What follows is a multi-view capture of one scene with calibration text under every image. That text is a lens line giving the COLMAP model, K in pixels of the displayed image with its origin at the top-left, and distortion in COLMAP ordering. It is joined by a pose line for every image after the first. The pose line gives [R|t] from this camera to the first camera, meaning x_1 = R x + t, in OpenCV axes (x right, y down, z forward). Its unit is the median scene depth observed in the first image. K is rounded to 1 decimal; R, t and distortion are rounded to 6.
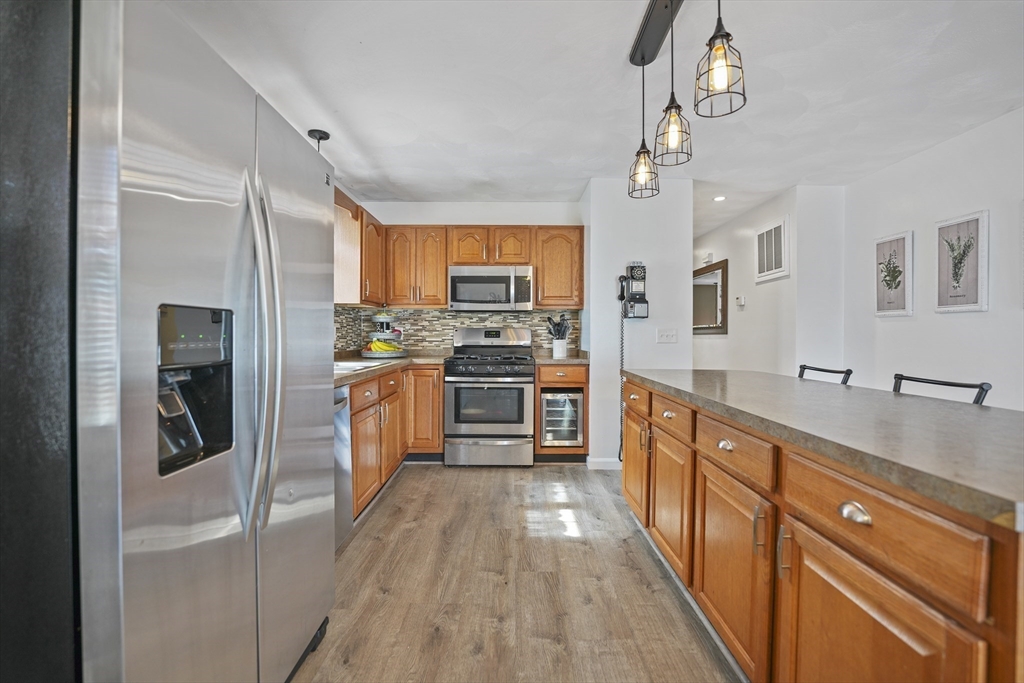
lens RADIAL K [[453.0, 0, 516.0], [0, 453.0, 338.0], [0, 0, 1]] dist [-0.003705, -0.000289]
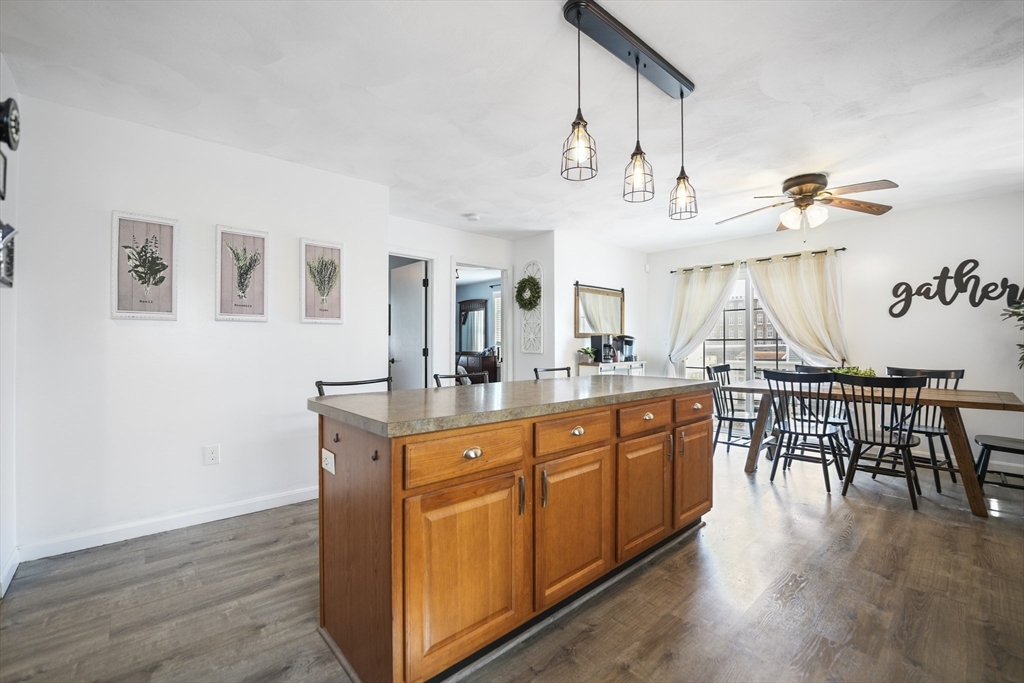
lens RADIAL K [[430.0, 0, 517.5], [0, 430.0, 345.2], [0, 0, 1]] dist [-0.023384, 0.002657]
pose [[-0.668015, 0.000519, 0.744147, -0.160014], [0.007783, 0.999950, 0.006290, -0.003750], [-0.744107, 0.009994, -0.667986, 1.177757]]
